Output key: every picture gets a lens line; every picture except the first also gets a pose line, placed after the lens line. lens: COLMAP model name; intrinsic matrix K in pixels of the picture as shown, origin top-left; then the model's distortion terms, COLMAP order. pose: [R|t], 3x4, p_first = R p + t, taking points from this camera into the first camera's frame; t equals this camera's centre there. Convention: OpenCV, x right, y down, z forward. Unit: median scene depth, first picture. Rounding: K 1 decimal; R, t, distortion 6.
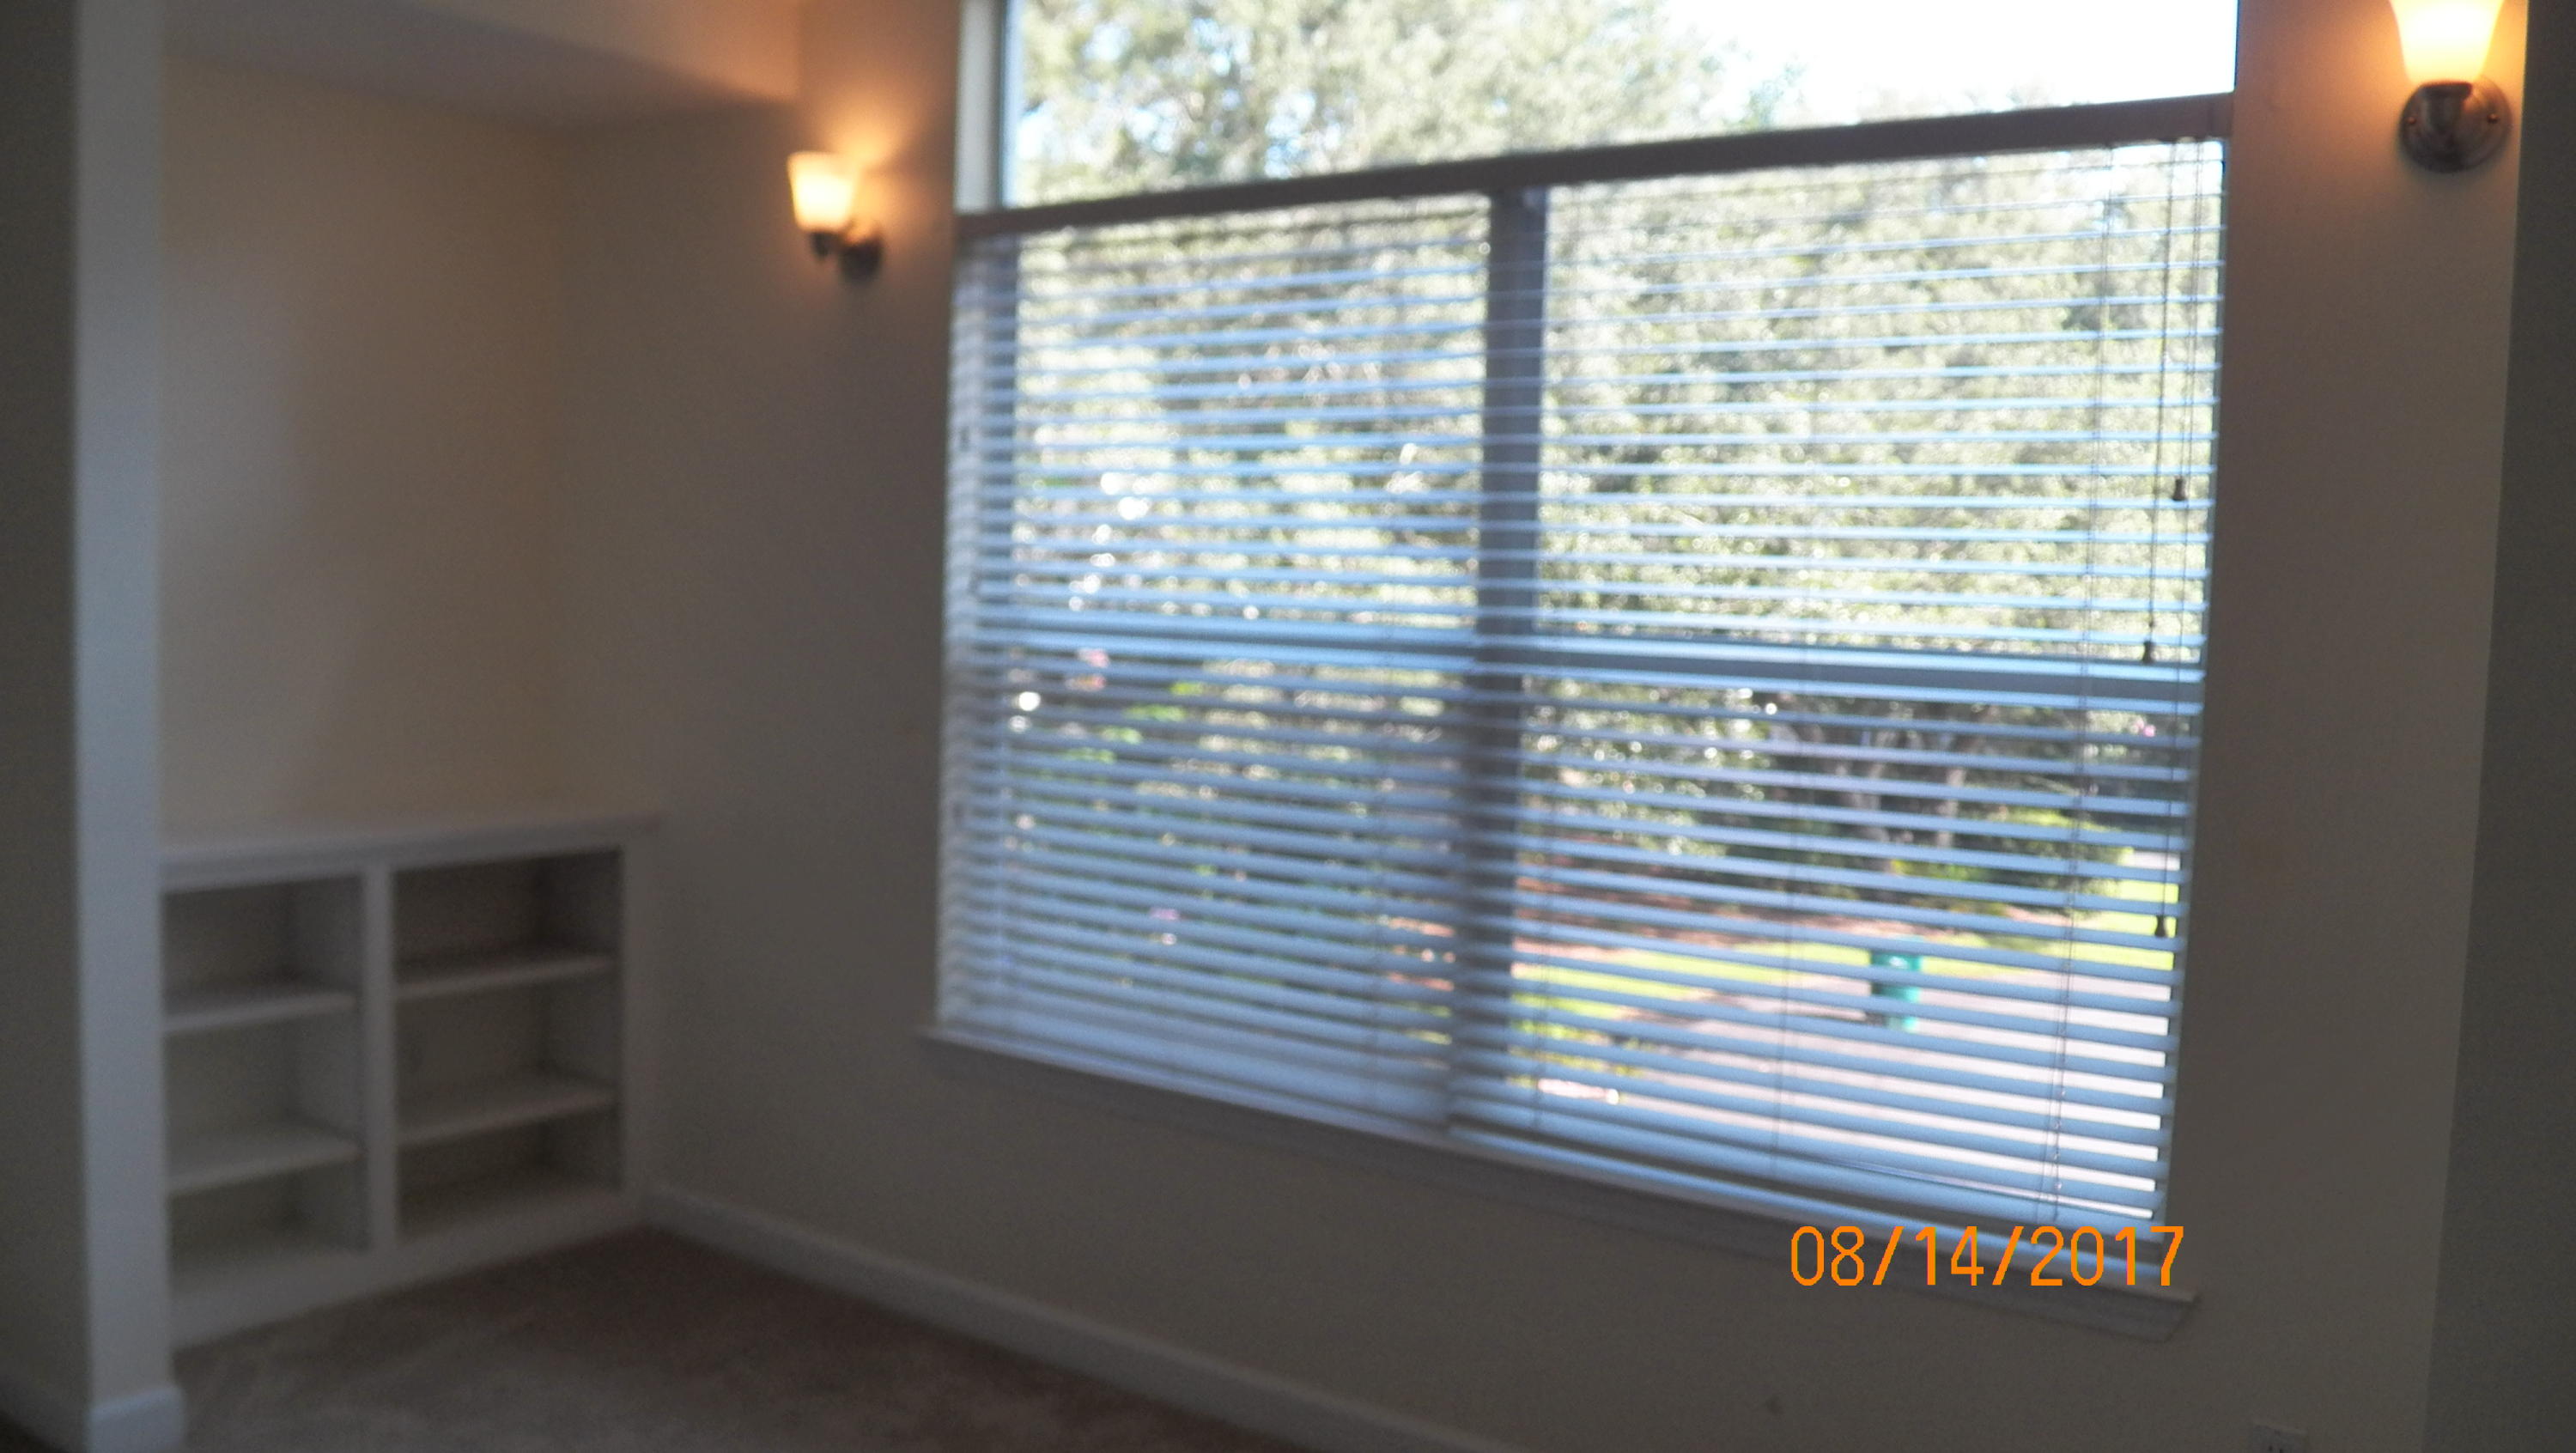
lens RADIAL K [[2046.6, 0, 1288.0], [0, 2046.6, 726.5], [0, 0, 1]] dist [-0.087528, 0.002181]
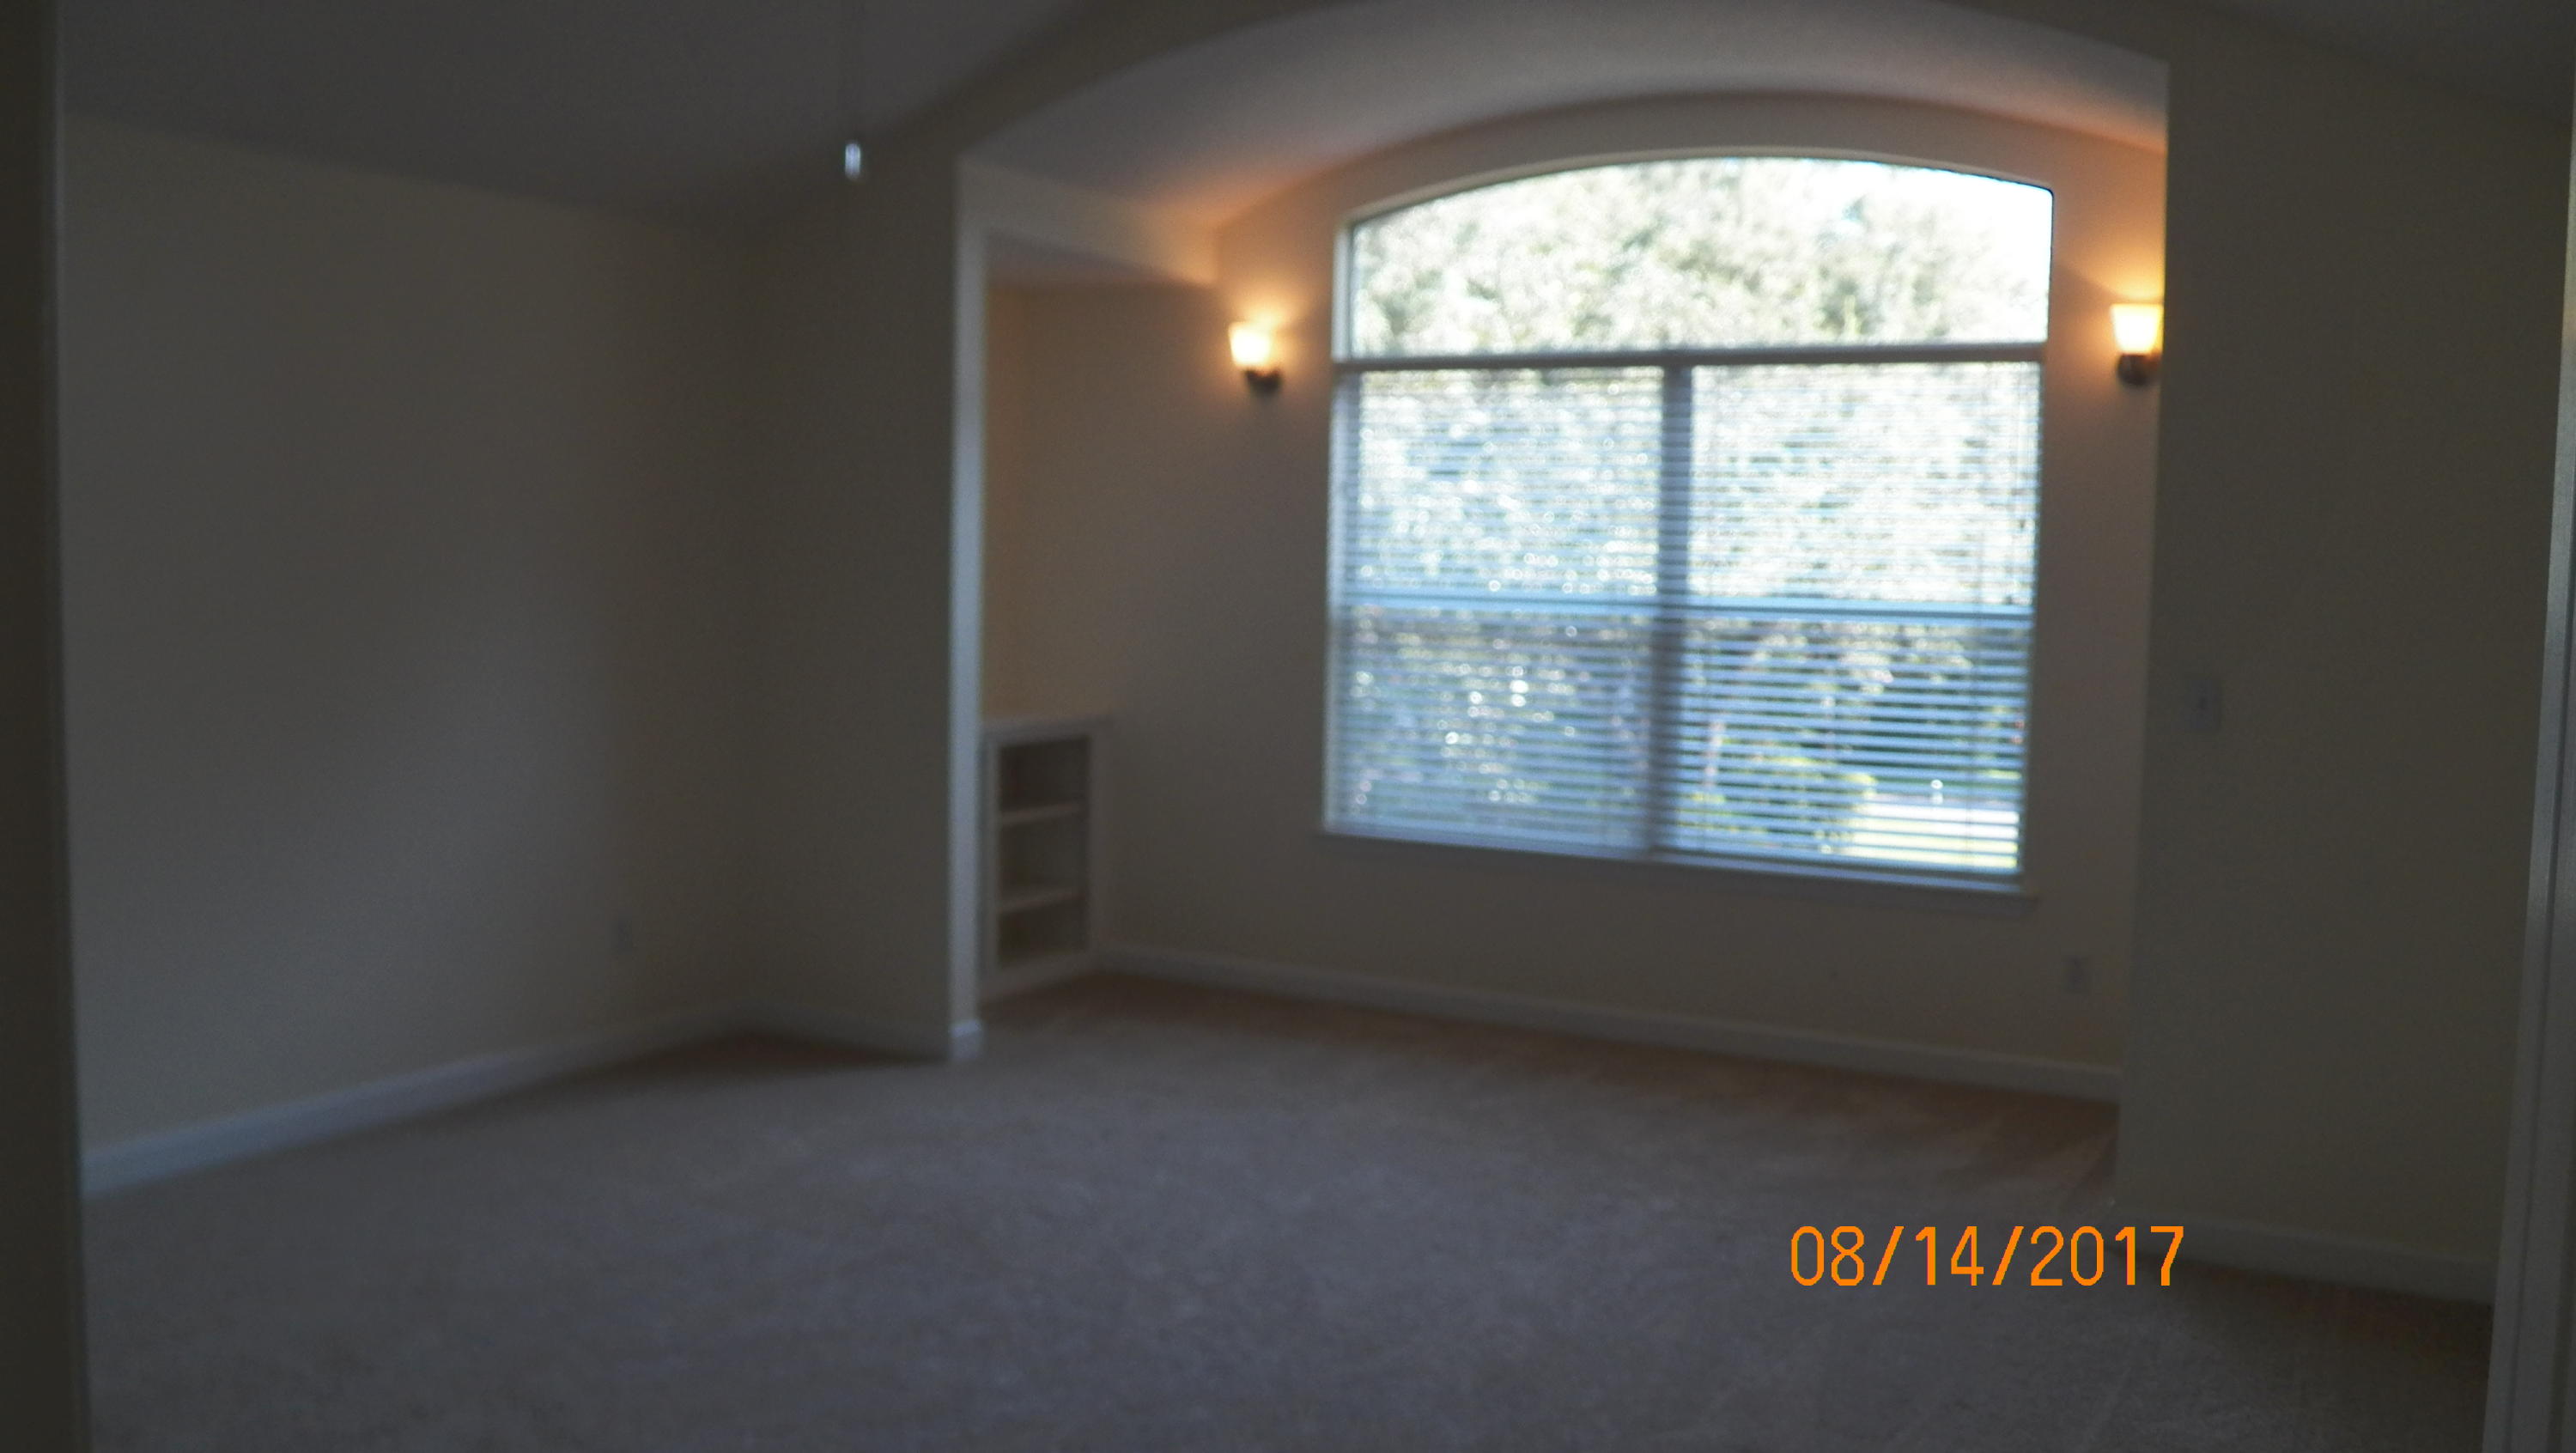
lens RADIAL K [[2273.0, 0, 1288.0], [0, 2273.0, 726.5], [0, 0, 1]] dist [-0.003901, 0.003324]
pose [[0.985770, -0.023319, 0.166477, -0.526452], [0.021855, 0.999705, 0.010618, 0.039349], [-0.166675, -0.006829, 0.985988, -0.912653]]
